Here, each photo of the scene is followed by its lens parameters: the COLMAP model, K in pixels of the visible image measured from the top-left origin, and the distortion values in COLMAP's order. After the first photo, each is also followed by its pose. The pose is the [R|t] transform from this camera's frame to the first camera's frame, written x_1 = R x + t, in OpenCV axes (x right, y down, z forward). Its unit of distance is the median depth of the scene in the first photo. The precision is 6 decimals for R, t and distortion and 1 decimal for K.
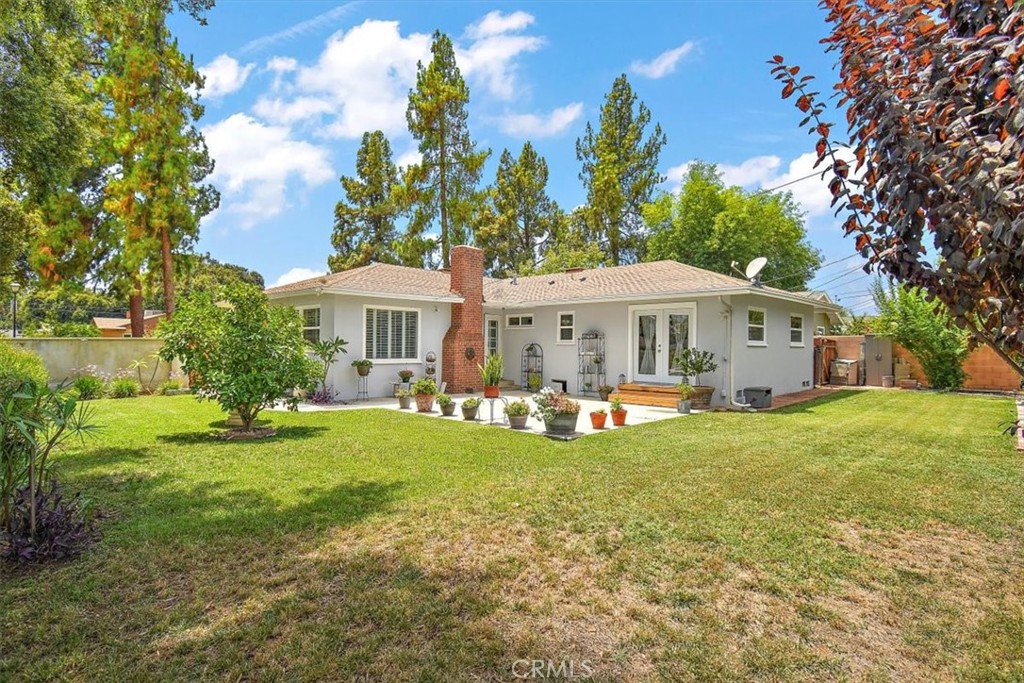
lens RADIAL K [[517.0, 0, 512.6], [0, 517.0, 347.5], [0, 0, 1]] dist [0.016503, 0.000077]
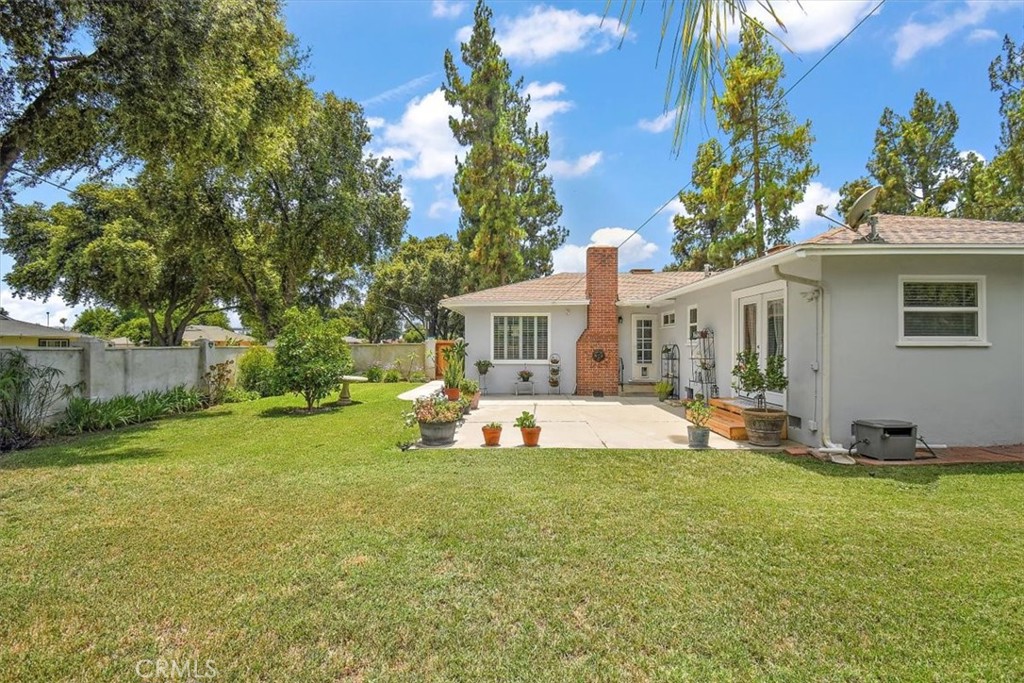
lens RADIAL K [[457.5, 0, 512.0], [0, 457.5, 341.5], [0, 0, 1]] dist [0.013662, -0.020767]
pose [[0.686148, -0.014621, -0.727315, 0.412313], [0.004406, 0.999863, -0.015944, -0.001683], [0.727449, 0.007736, 0.686118, 0.277680]]
